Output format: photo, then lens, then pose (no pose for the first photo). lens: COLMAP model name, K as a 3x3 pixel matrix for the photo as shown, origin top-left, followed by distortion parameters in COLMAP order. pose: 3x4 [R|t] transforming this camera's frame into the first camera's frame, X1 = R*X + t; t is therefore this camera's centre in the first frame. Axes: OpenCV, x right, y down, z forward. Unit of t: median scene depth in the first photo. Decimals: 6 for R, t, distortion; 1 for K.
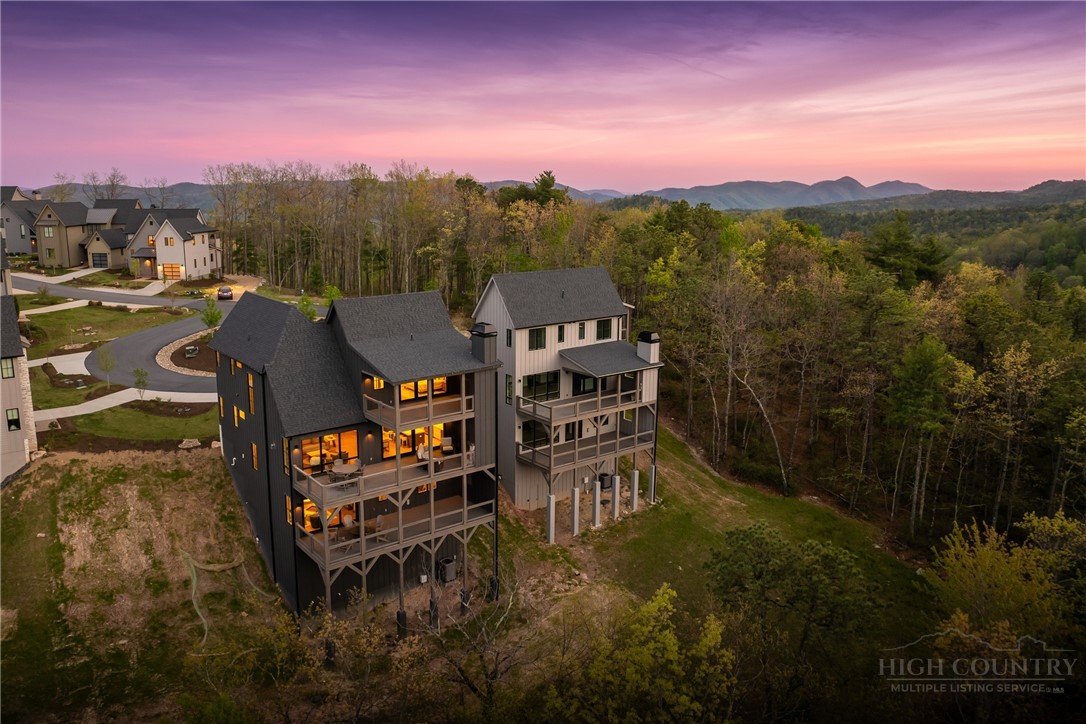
lens RADIAL K [[790.5, 0, 539.6], [0, 790.5, 341.3], [0, 0, 1]] dist [-0.041575, -0.000248]
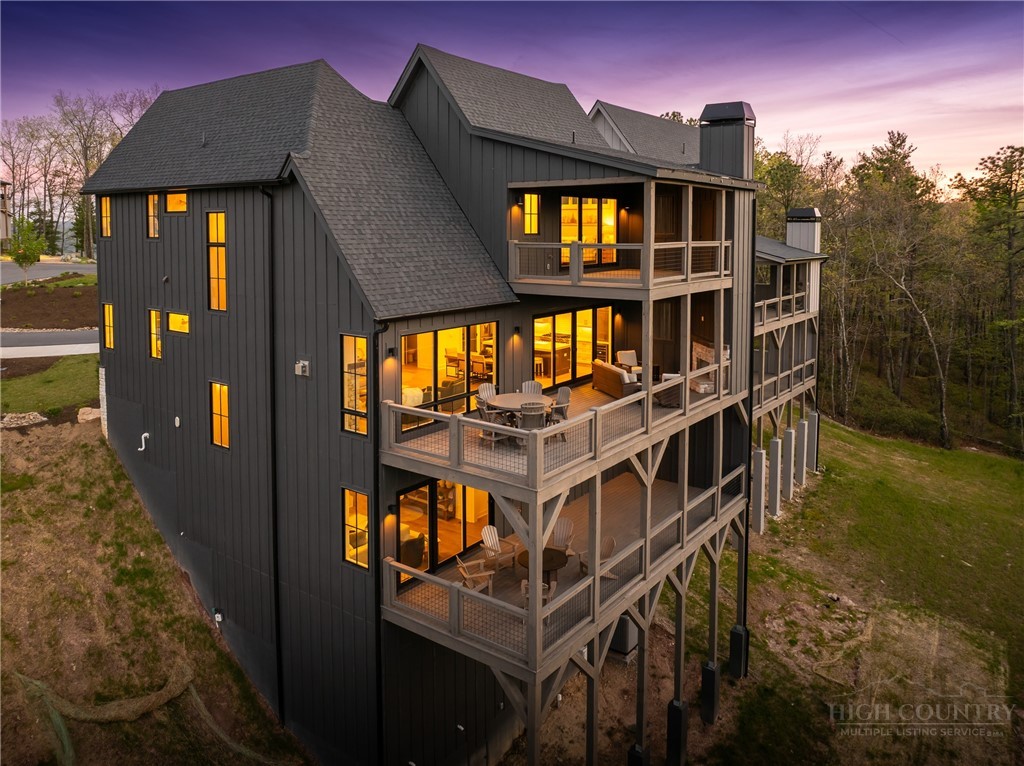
lens RADIAL K [[738.7, 0, 517.0], [0, 738.7, 278.5], [0, 0, 1]] dist [-0.029984, 0.004430]
pose [[0.966456, -0.023432, 0.255762, -0.297973], [0.055519, 0.991345, -0.118968, 0.125953], [-0.250761, 0.129177, 0.959392, 0.553490]]
